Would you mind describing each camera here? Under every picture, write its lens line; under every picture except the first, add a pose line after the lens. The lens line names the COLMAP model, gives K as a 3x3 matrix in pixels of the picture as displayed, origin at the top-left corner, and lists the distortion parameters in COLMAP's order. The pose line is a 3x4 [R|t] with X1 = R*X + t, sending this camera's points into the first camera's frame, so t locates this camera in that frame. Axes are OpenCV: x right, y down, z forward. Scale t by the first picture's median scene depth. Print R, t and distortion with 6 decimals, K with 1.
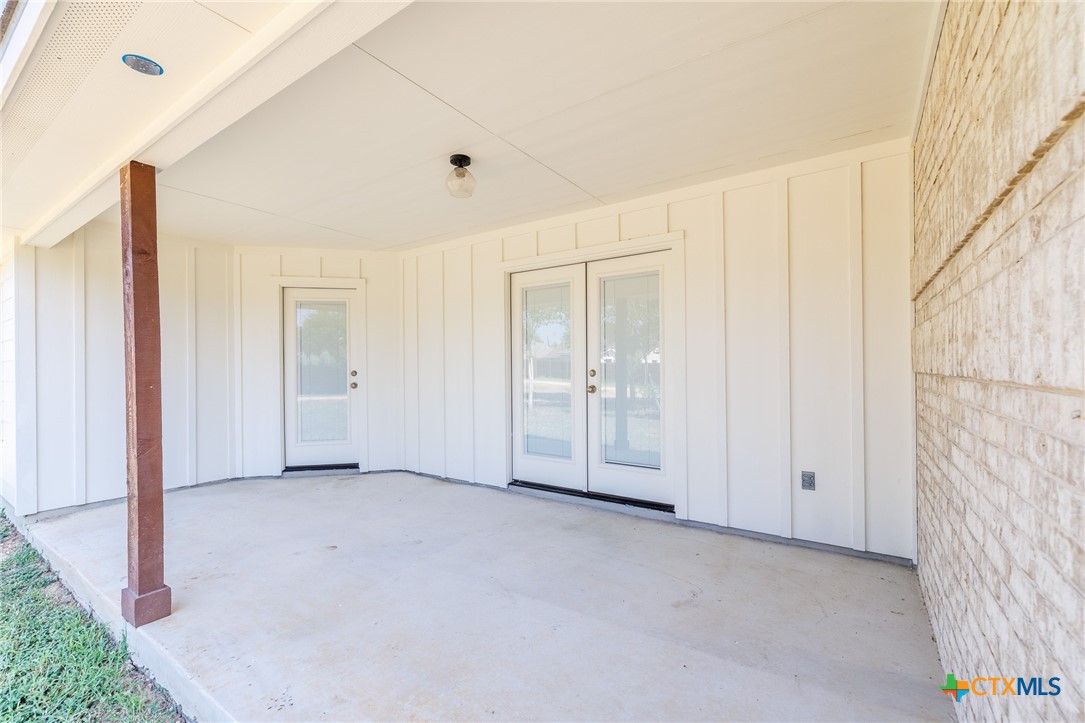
lens RADIAL K [[466.7, 0, 542.7], [0, 466.7, 366.3], [0, 0, 1]] dist [-0.001351, -0.000035]
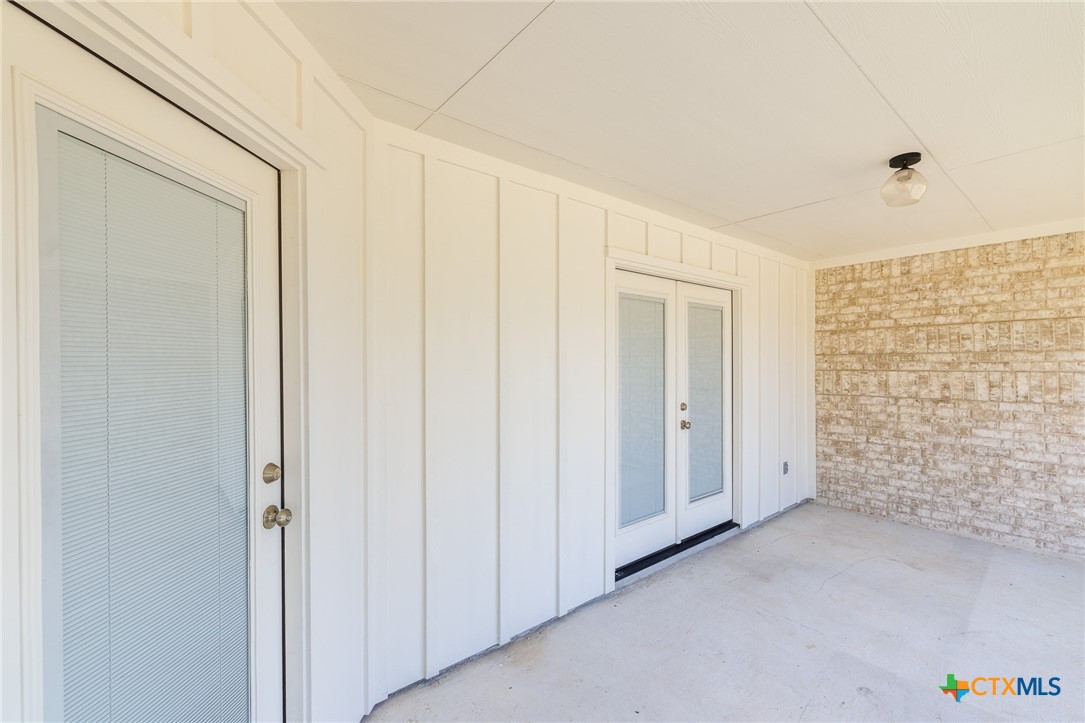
lens RADIAL K [[466.7, 0, 542.8], [0, 466.7, 365.0], [0, 0, 1]] dist [-0.001351, -0.000035]
pose [[0.272666, 0.002746, 0.962105, -0.781919], [-0.006203, 0.999980, -0.001096, -0.060593], [-0.962089, -0.005670, 0.272677, 0.958385]]
